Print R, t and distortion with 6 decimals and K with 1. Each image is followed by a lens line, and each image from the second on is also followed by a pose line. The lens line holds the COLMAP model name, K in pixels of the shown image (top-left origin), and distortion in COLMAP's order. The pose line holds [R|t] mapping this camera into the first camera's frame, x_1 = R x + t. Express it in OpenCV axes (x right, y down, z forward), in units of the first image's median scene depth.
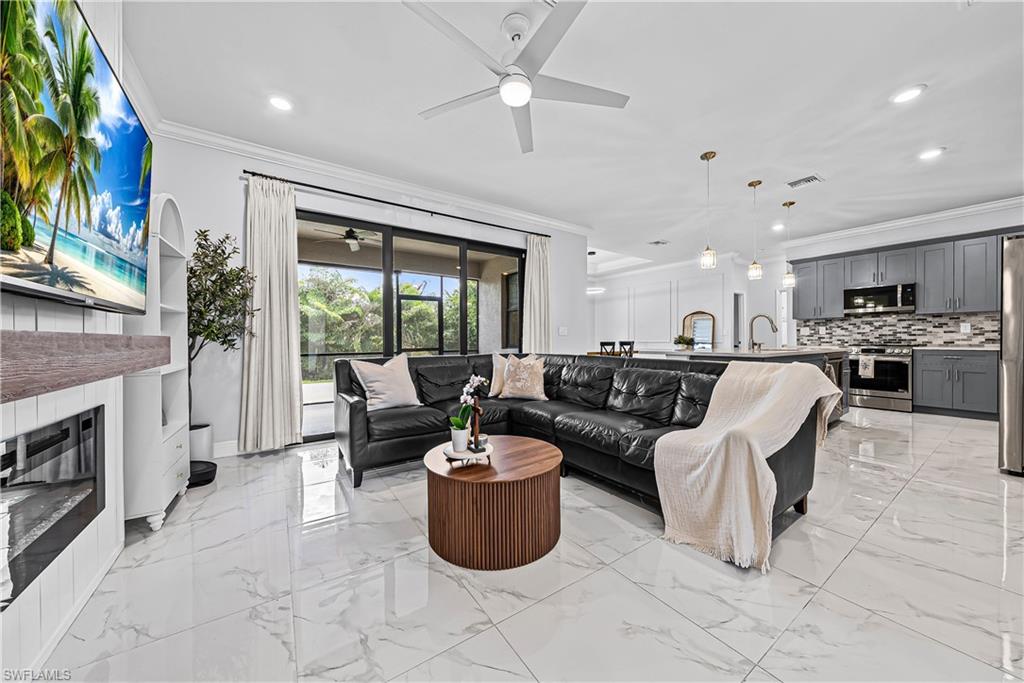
lens RADIAL K [[348.5, 0, 515.8], [0, 348.5, 340.9], [0, 0, 1]] dist [-0.002442, 0.000337]
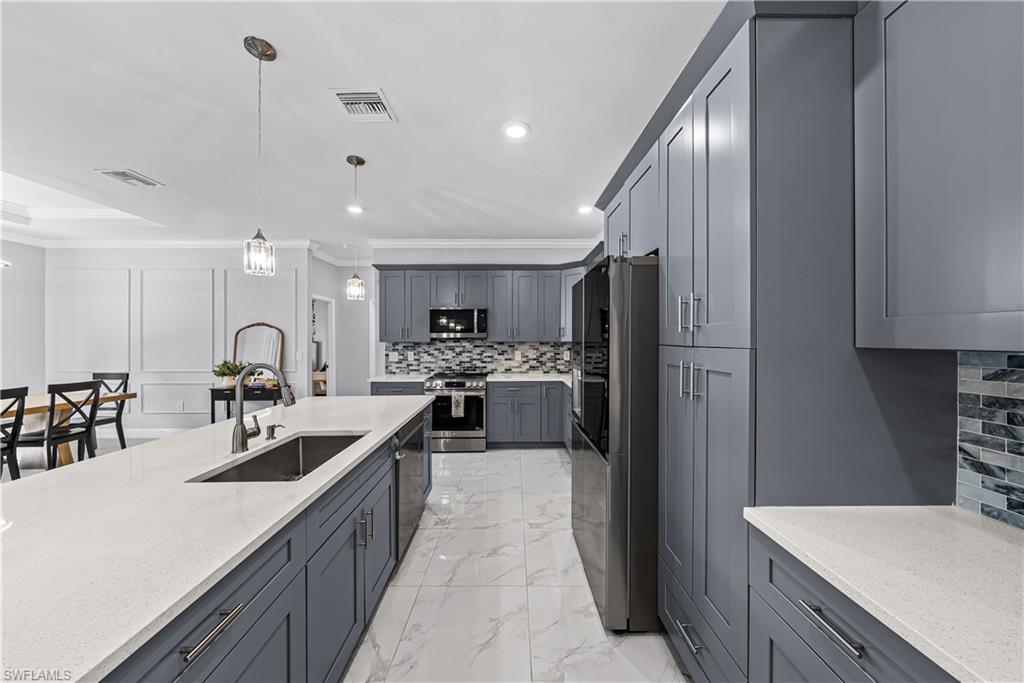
lens RADIAL K [[348.5, 0, 513.8], [0, 348.5, 339.0], [0, 0, 1]] dist [-0.002442, 0.000337]
pose [[0.560502, 0.002601, 0.828149, 0.391250], [0.004375, 0.999972, -0.006102, -0.074303], [-0.828142, 0.007043, 0.560475, 0.392207]]
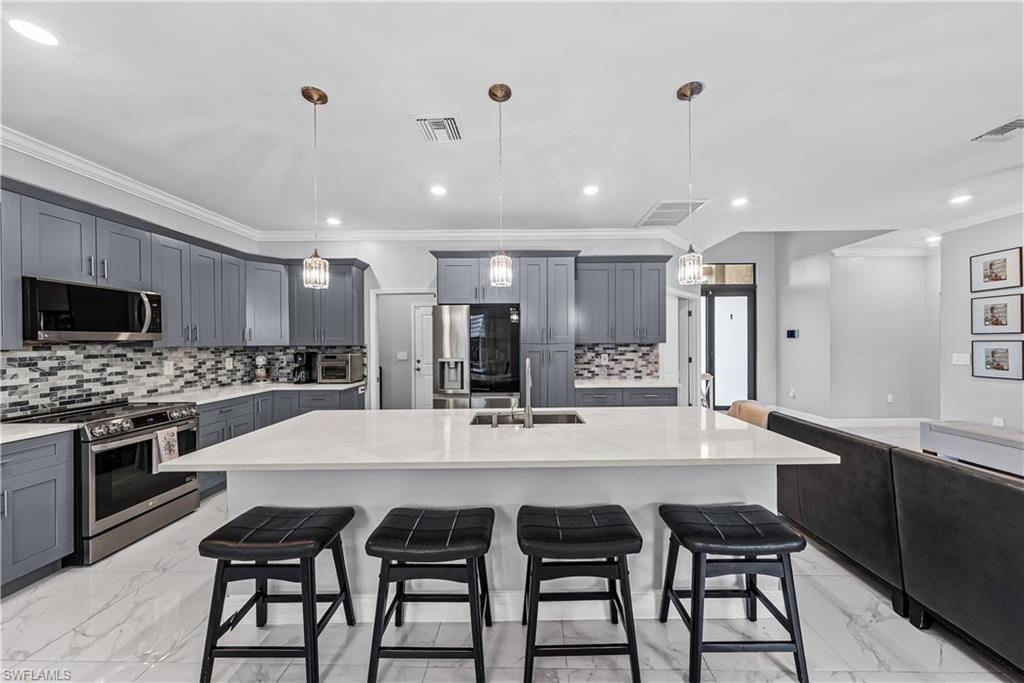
lens RADIAL K [[348.5, 0, 519.2], [0, 348.5, 342.1], [0, 0, 1]] dist [-0.002442, 0.000337]
pose [[-0.813215, 0.006685, 0.581925, 0.290573], [0.011176, 0.999929, 0.004132, -0.077283], [-0.581856, 0.009864, -0.813232, 1.063627]]
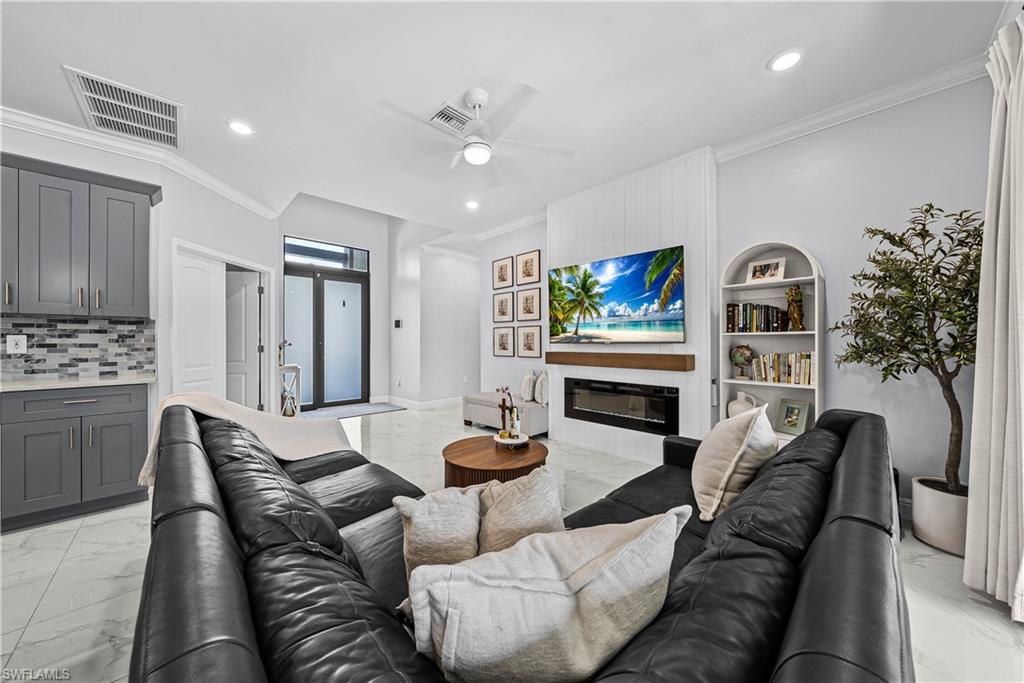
lens RADIAL K [[348.5, 0, 514.9], [0, 348.5, 341.5], [0, 0, 1]] dist [-0.002442, 0.000337]
pose [[-0.986485, 0.005966, -0.163745, 0.023610], [0.005353, 0.999977, 0.004181, -0.031383], [0.163766, 0.003248, -0.986494, 0.824370]]
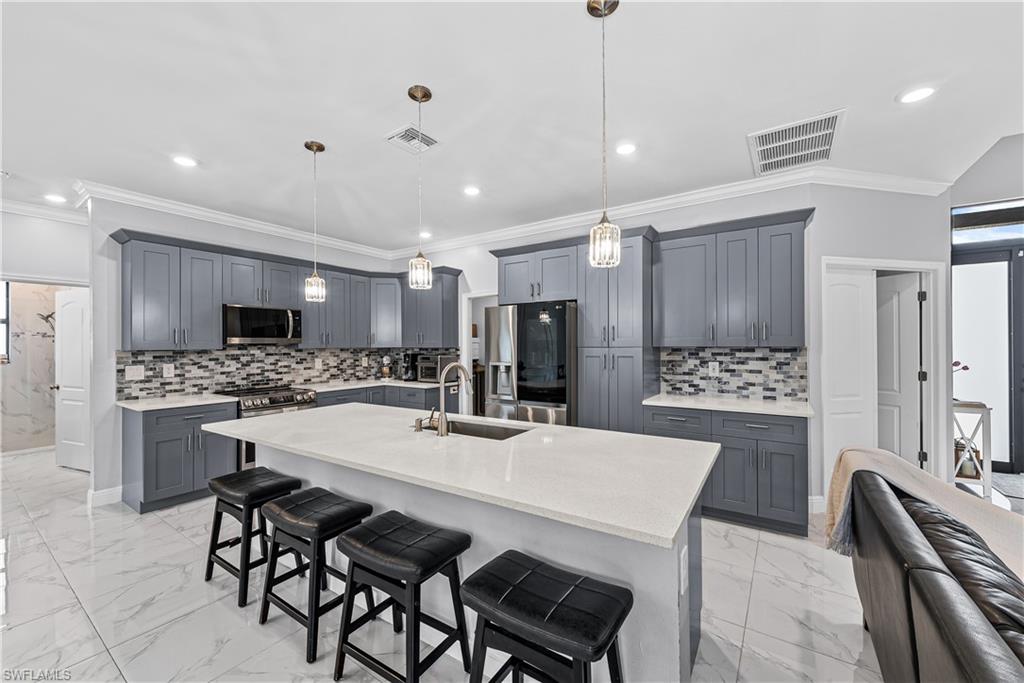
lens RADIAL K [[400.2, 0, 512.3], [0, 400.2, 341.6], [0, 0, 1]] dist [0.001507, 0.000181]
pose [[-0.359430, 0.012564, 0.933088, 0.088647], [0.010868, 0.999898, -0.009277, -0.074890], [-0.933109, 0.006807, -0.359530, 0.827105]]
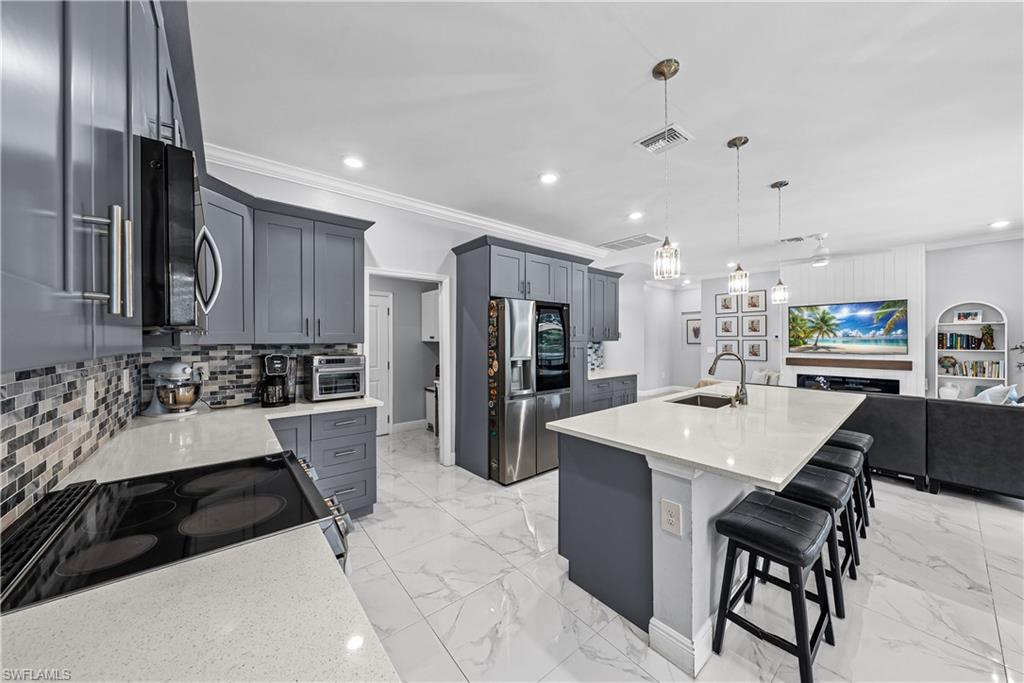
lens RADIAL K [[348.5, 0, 512.5], [0, 348.5, 338.6], [0, 0, 1]] dist [-0.002442, 0.000337]
pose [[-0.997003, 0.005187, -0.077184, 0.873663], [0.005039, 0.999985, 0.002113, -0.078475], [0.077194, 0.001718, -0.997015, 1.220608]]
